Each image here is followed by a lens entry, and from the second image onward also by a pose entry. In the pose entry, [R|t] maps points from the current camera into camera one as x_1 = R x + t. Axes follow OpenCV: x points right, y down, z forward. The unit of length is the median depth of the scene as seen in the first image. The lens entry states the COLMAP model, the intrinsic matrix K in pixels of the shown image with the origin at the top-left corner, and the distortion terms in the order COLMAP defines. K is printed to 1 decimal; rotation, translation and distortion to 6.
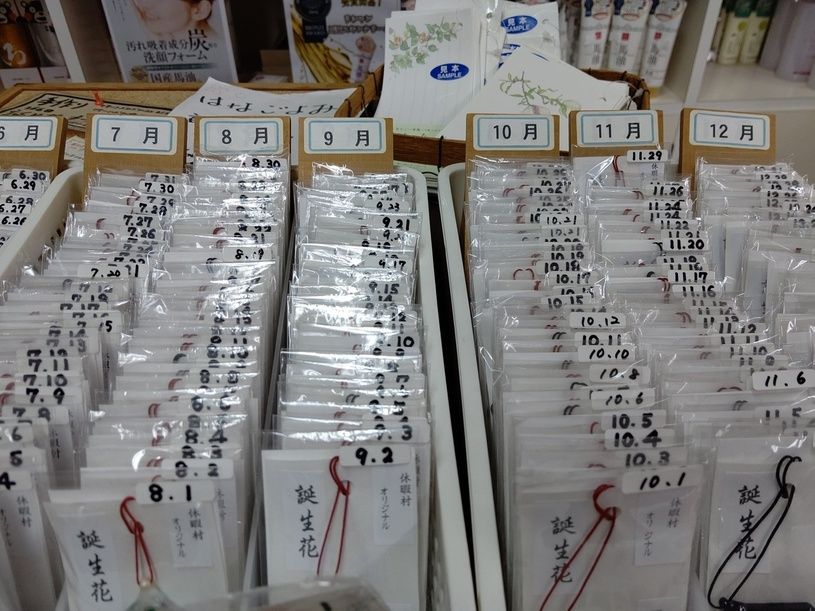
lens RADIAL K [[614.3, 0, 412.9], [0, 614.3, 307.4], [0, 0, 1]] dist [0.026578, -0.057372]
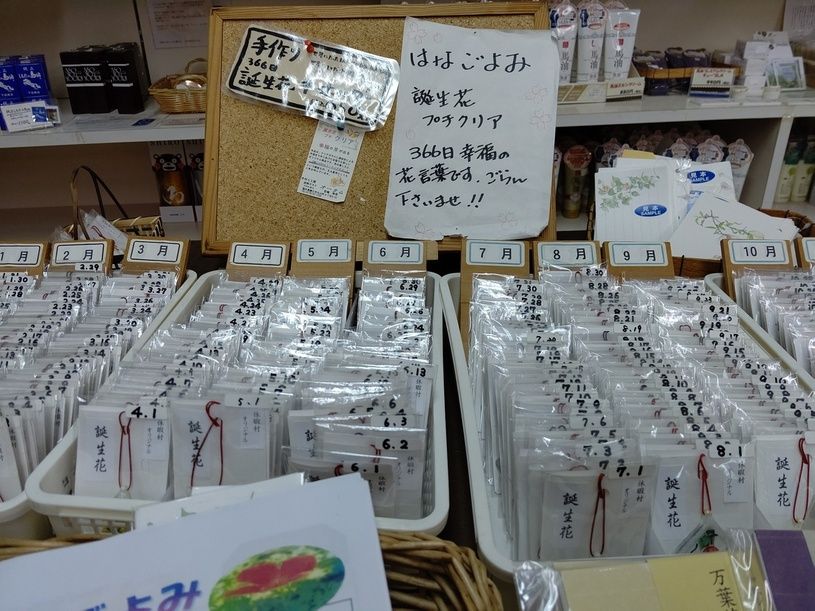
lens RADIAL K [[614.3, 0, 387.9], [0, 614.3, 301.1], [0, 0, 1]] dist [0.026578, -0.057372]
pose [[0.999273, 0.003470, -0.037963, -0.226665], [-0.011544, 0.976638, -0.214583, 0.049180], [0.036331, 0.214865, 0.975968, -0.135495]]
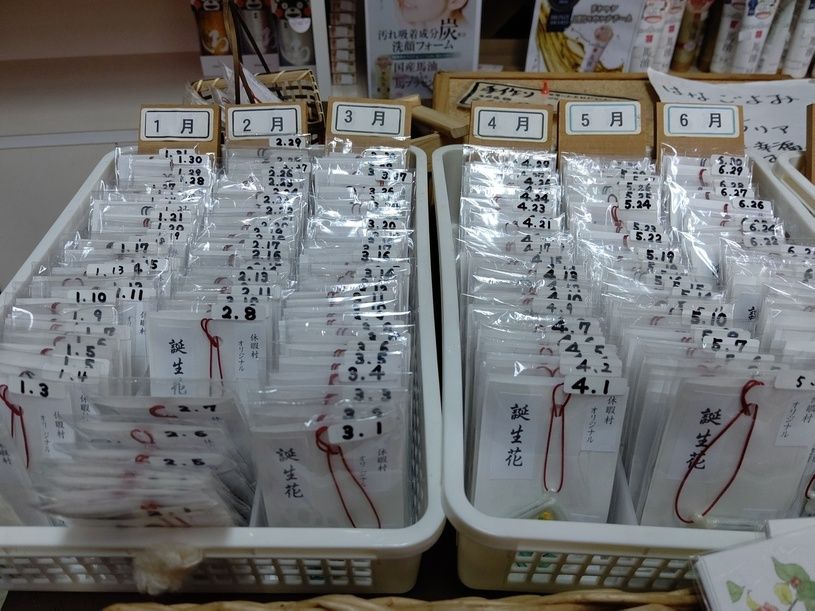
lens RADIAL K [[614.3, 0, 381.5], [0, 614.3, 310.7], [0, 0, 1]] dist [0.026578, -0.057372]
pose [[0.999922, 0.004755, -0.011565, -0.439333], [-0.004514, 0.999775, 0.020748, 0.007785], [0.011661, -0.020694, 0.999718, -0.023552]]
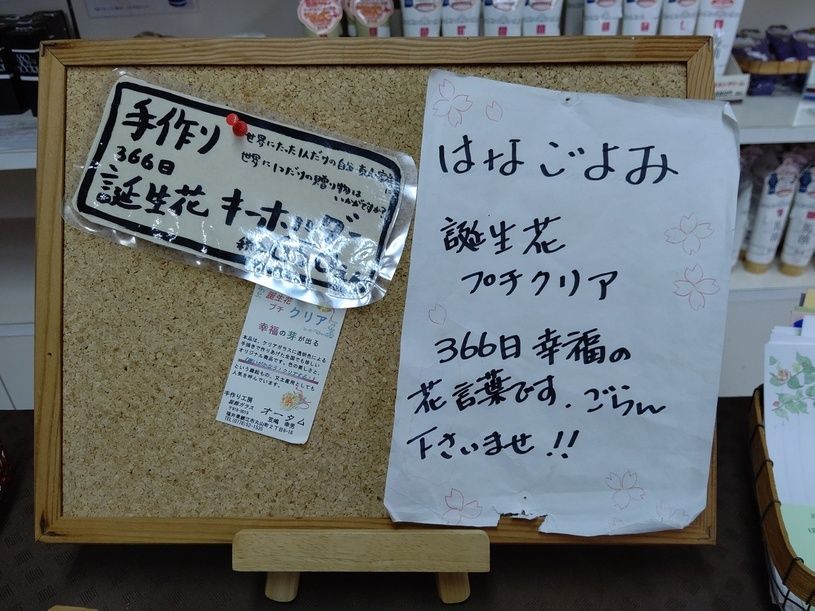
lens RADIAL K [[614.3, 0, 409.2], [0, 614.3, 306.5], [0, 0, 1]] dist [0.026578, -0.057372]
pose [[0.999634, 0.012718, -0.023877, -0.235078], [-0.015262, 0.993863, -0.109564, -0.217854], [0.022337, 0.109888, 0.993693, 0.123250]]
